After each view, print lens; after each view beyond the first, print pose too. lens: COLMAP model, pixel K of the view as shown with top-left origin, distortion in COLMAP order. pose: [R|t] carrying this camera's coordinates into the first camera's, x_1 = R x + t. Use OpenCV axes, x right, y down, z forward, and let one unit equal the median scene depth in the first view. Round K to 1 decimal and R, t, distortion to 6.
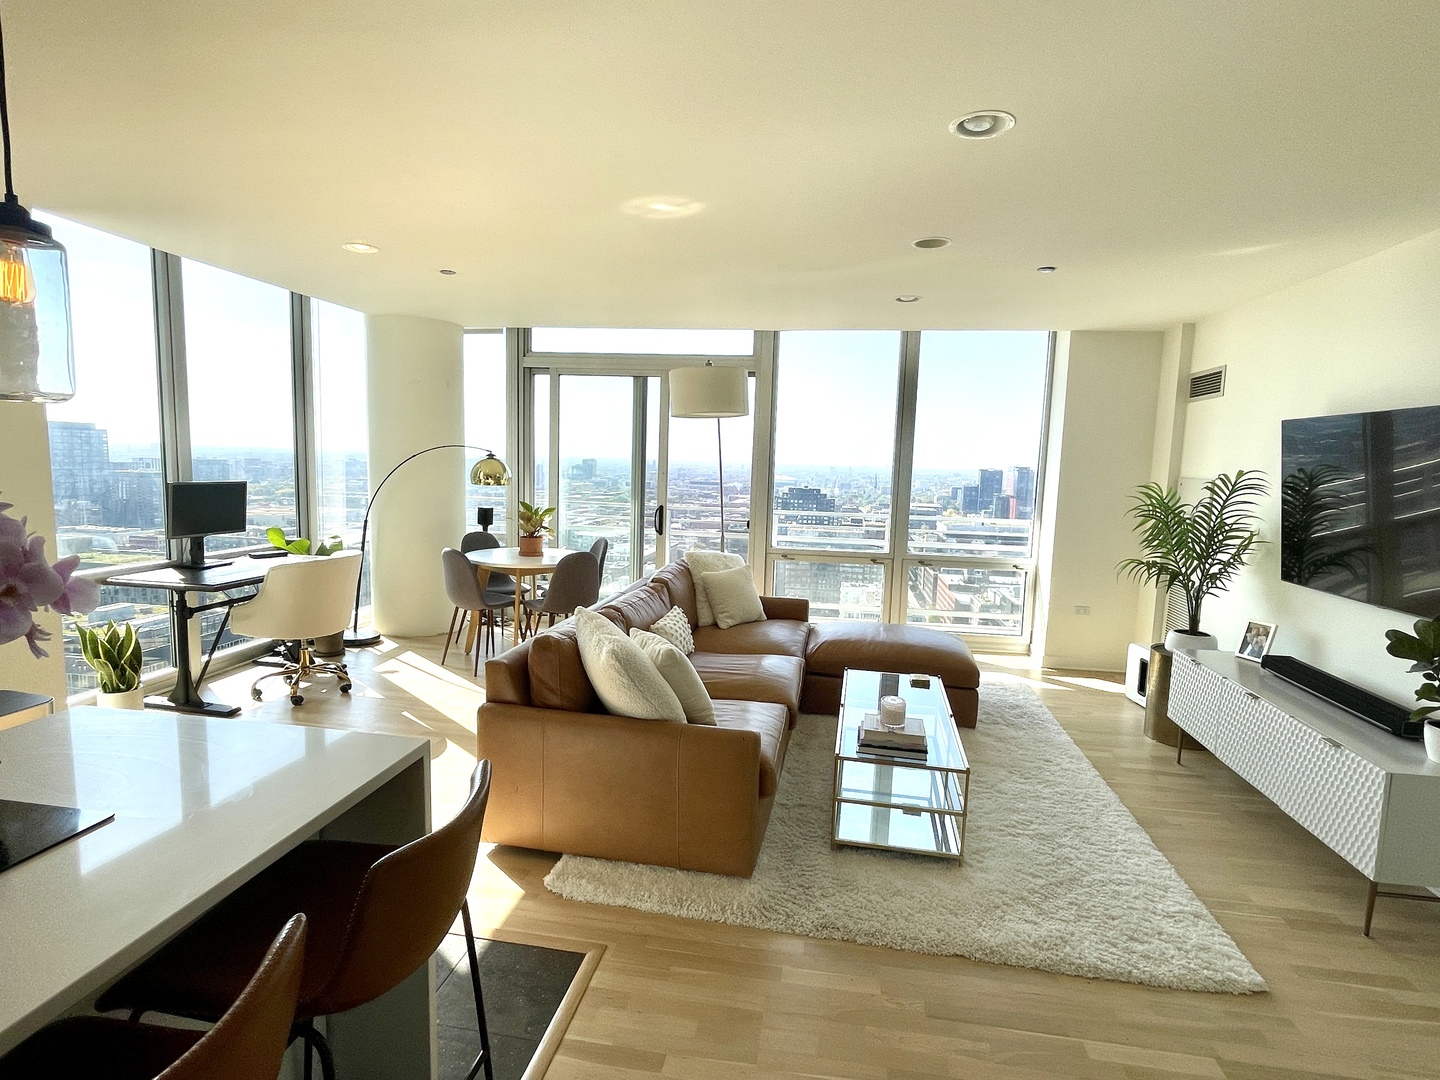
lens RADIAL K [[738.5, 0, 722.3], [0, 738.5, 544.6], [0, 0, 1]] dist [0.014518, -0.039563]
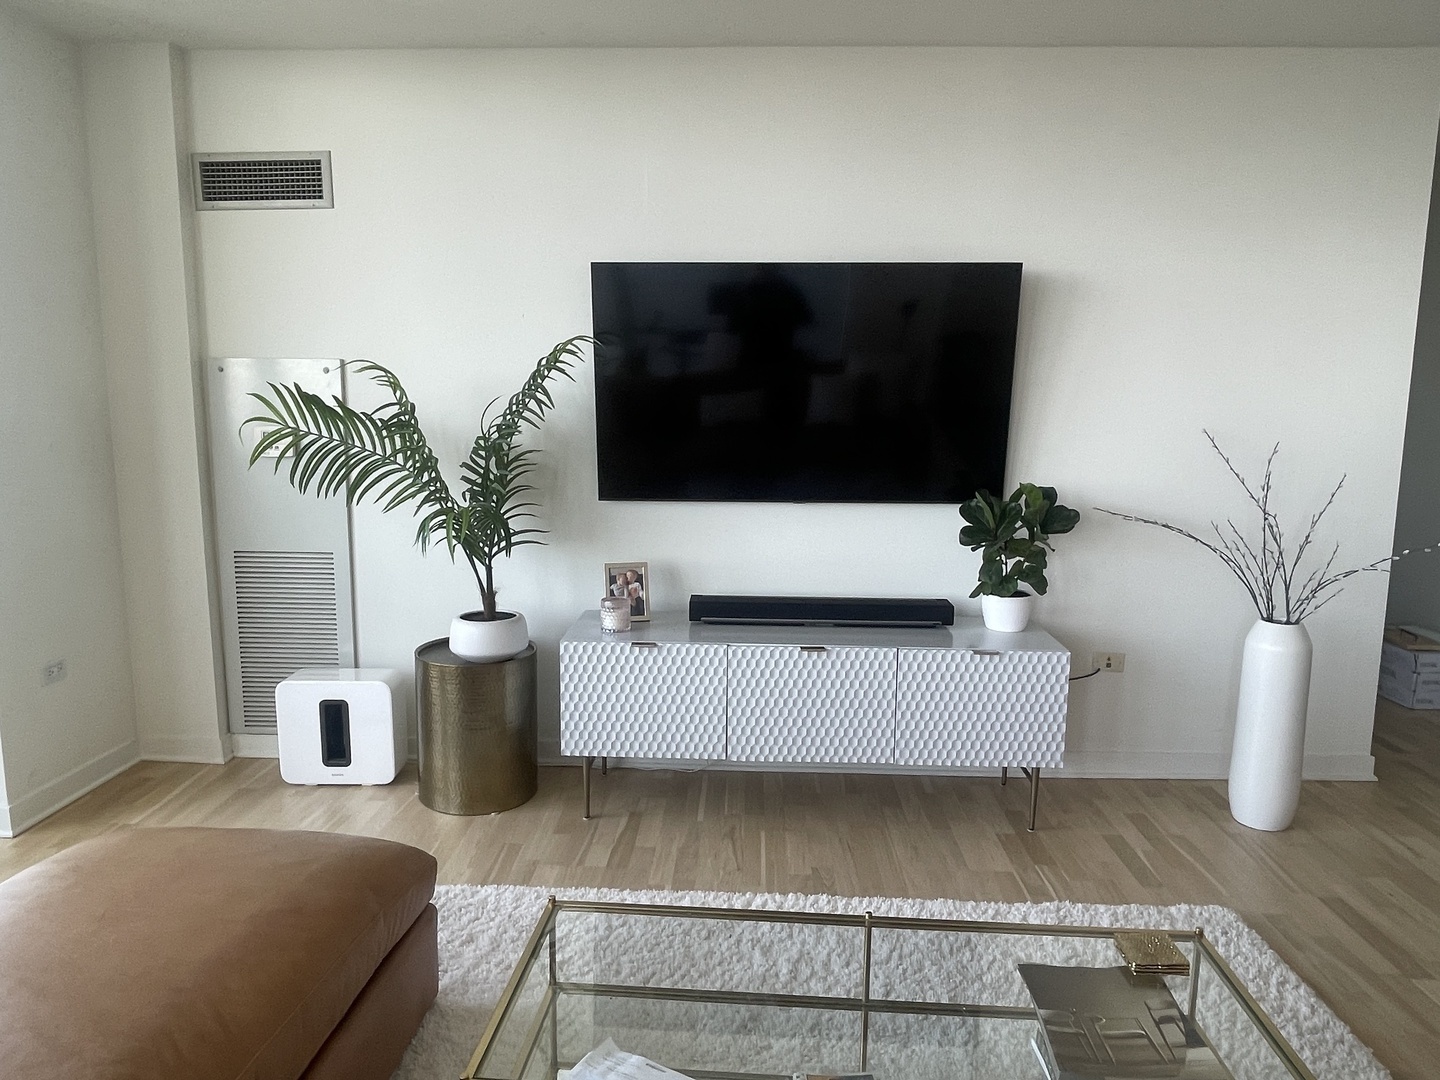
lens RADIAL K [[997.4, 0, 720.0], [0, 997.4, 540.0], [0, 0, 1]] dist [-0.001581, -0.000014]
pose [[-0.128879, -0.181566, 0.974897, -0.147804], [0.106775, 0.974840, 0.195670, -0.072587], [-0.985895, 0.129312, -0.106250, 0.829915]]
